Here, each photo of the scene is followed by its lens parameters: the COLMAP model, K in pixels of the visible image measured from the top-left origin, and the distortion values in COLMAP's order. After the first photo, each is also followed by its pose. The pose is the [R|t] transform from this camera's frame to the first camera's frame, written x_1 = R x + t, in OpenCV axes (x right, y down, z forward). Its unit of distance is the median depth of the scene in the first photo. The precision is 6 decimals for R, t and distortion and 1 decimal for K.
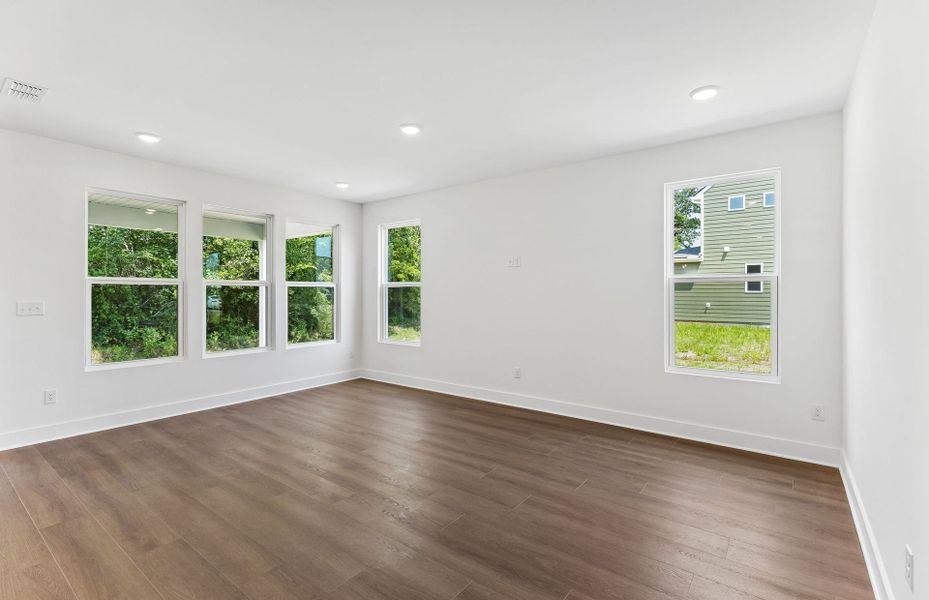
lens RADIAL K [[426.3, 0, 462.0], [0, 426.3, 291.5], [0, 0, 1]] dist [0.006509, -0.000680]
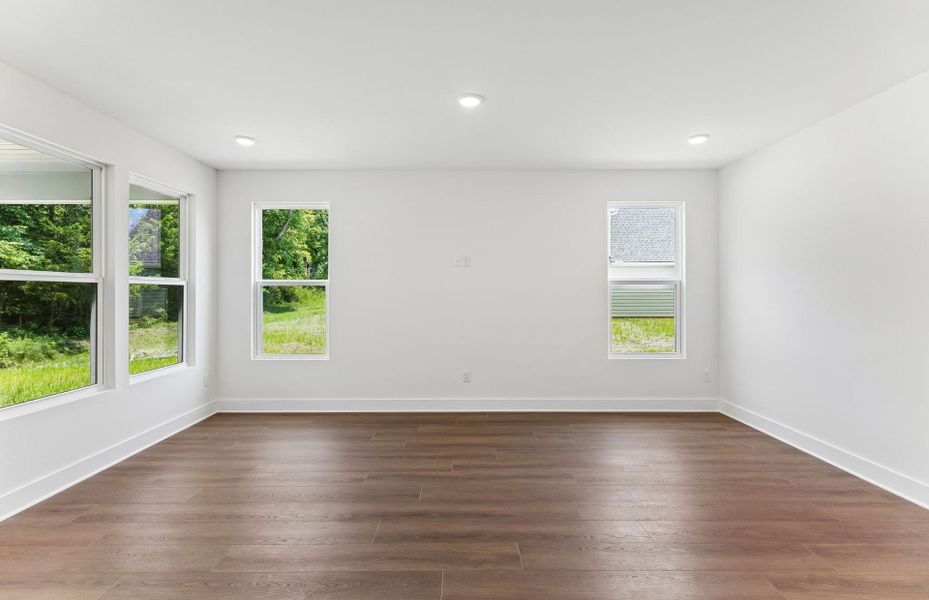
lens RADIAL K [[426.3, 0, 461.2], [0, 426.3, 292.9], [0, 0, 1]] dist [0.006509, -0.000680]
pose [[0.793161, -0.001599, 0.609010, -0.441964], [-0.000111, 0.999996, 0.002771, -0.000649], [-0.609012, -0.002265, 0.793157, 0.229891]]
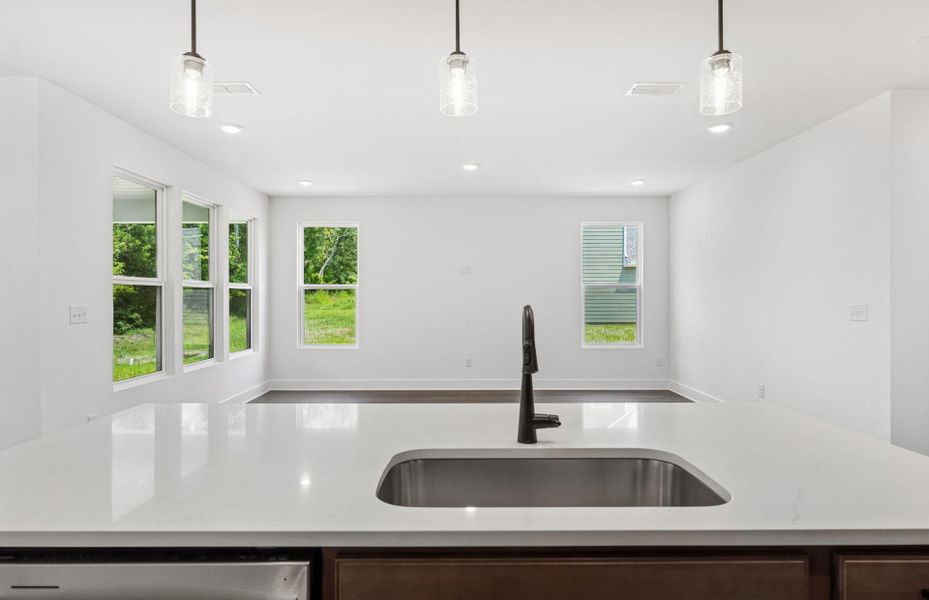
lens RADIAL K [[520.6, 0, 467.7], [0, 520.6, 297.7], [0, 0, 1]] dist [-0.002091, -0.000629]
pose [[0.789657, -0.001960, 0.613546, -0.734955], [-0.000652, 0.999992, 0.004034, 0.003334], [-0.613549, -0.003586, 0.789649, -0.152320]]
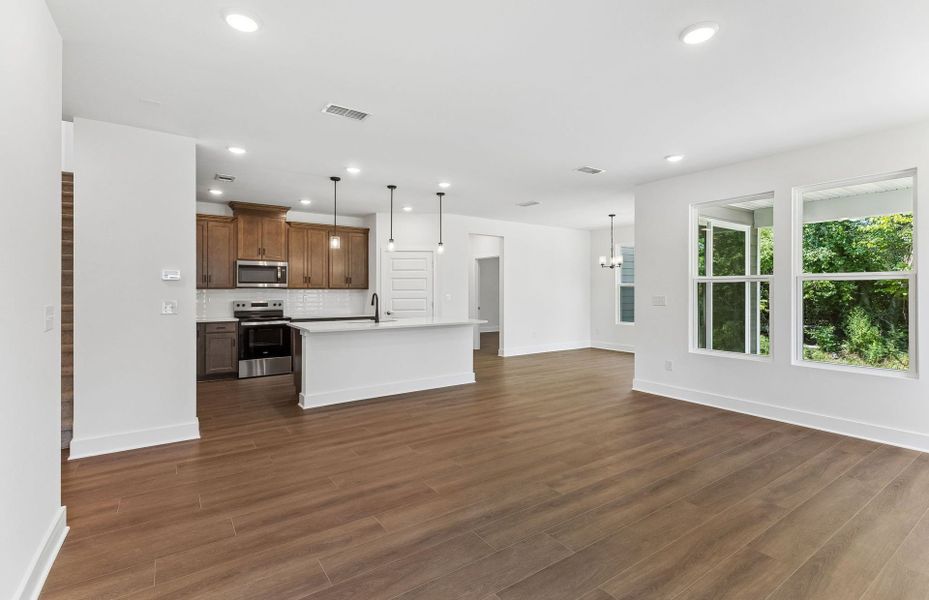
lens RADIAL K [[426.3, 0, 461.8], [0, 426.3, 291.0], [0, 0, 1]] dist [0.006509, -0.000680]
pose [[-0.309597, 0.001803, -0.950866, 0.405419], [-0.000086, 0.999998, 0.001924, 0.002761], [0.950868, 0.000678, -0.309596, 0.582532]]
